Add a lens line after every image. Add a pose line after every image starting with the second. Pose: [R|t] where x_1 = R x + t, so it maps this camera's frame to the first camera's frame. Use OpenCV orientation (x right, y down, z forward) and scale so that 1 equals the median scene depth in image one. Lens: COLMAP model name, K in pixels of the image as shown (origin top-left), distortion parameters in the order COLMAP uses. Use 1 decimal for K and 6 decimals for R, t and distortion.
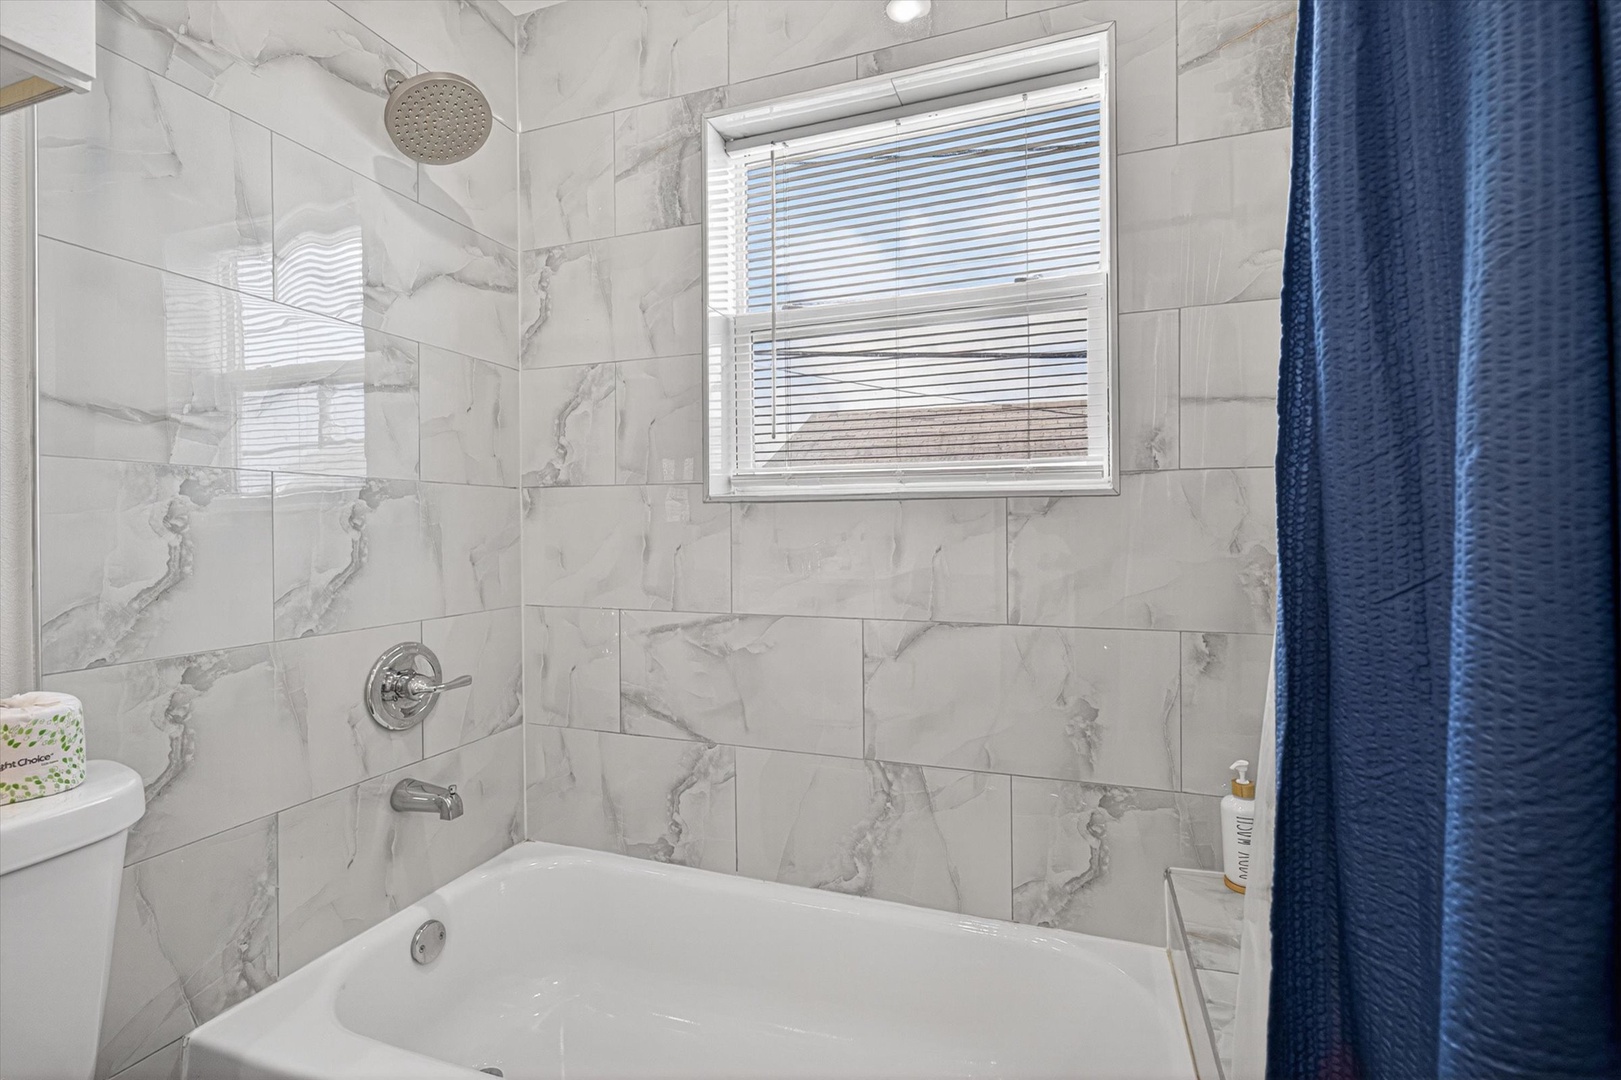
lens RADIAL K [[703.4, 0, 814.8], [0, 703.4, 532.7], [0, 0, 1]] dist [0.005569, -0.002086]
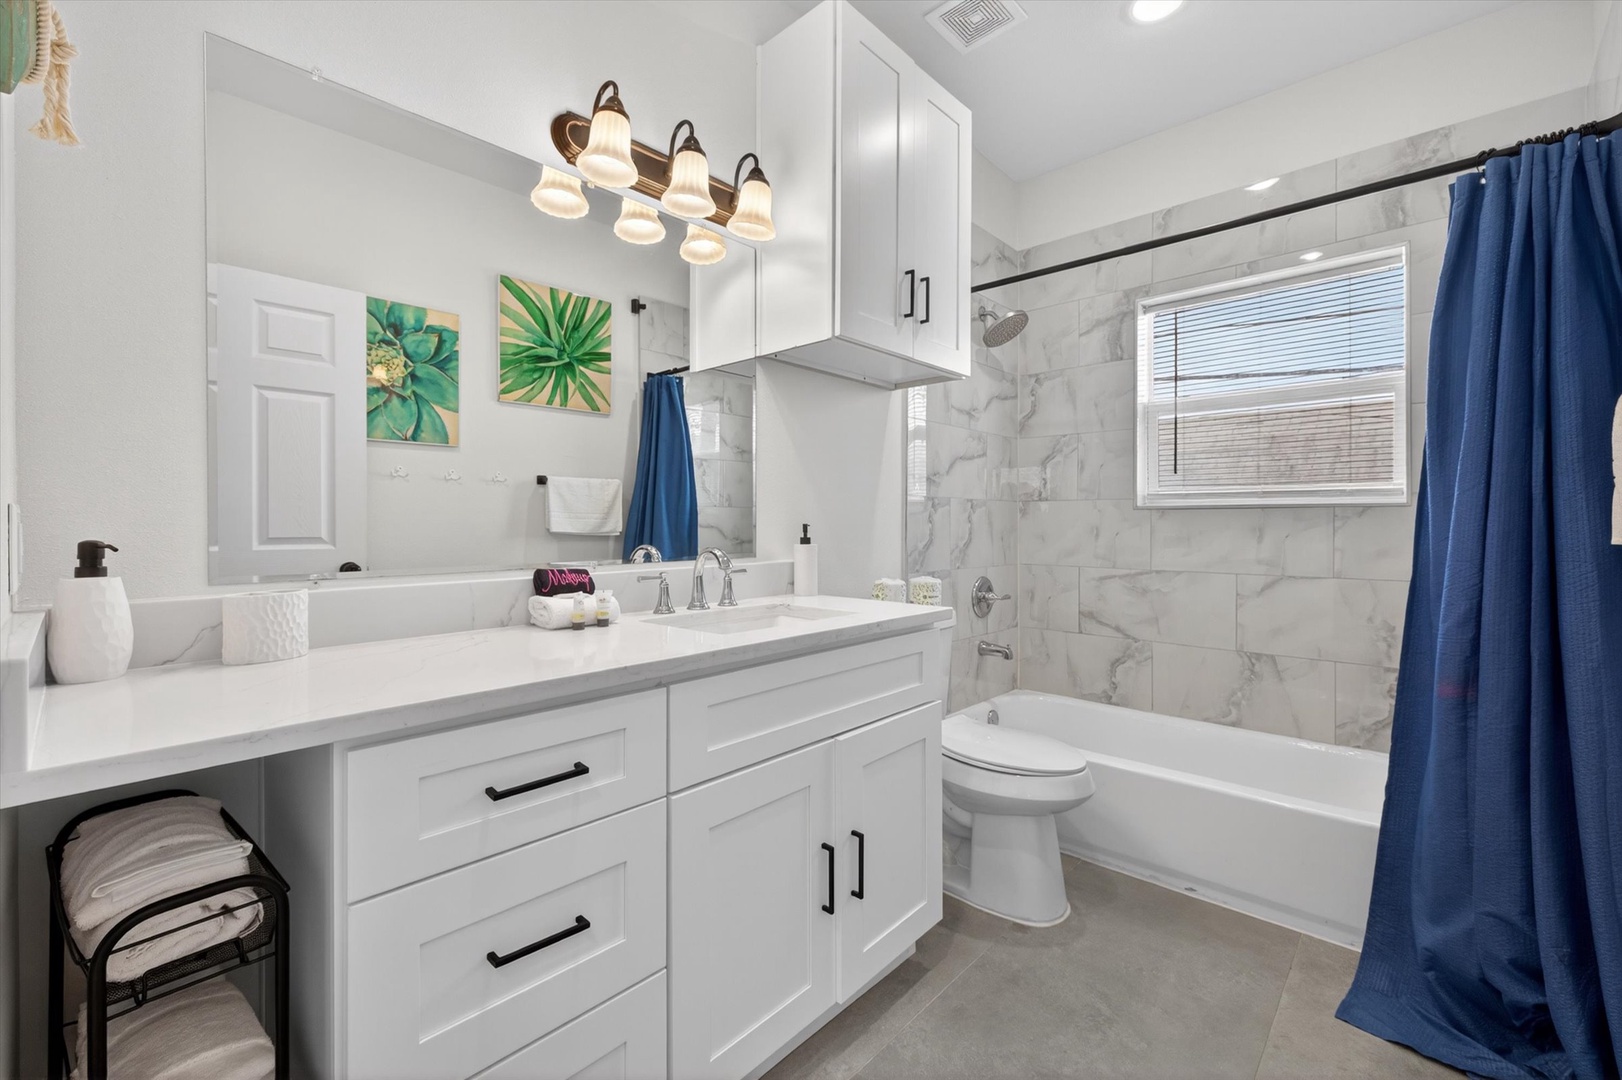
lens RADIAL K [[682.6, 0, 801.1], [0, 682.6, 529.9], [0, 0, 1]] dist [0.000847, -0.000040]
pose [[0.911127, 0.009932, -0.412005, -0.212938], [-0.010458, 0.999945, 0.000977, 0.018289], [0.411992, 0.003419, 0.911181, -0.987163]]
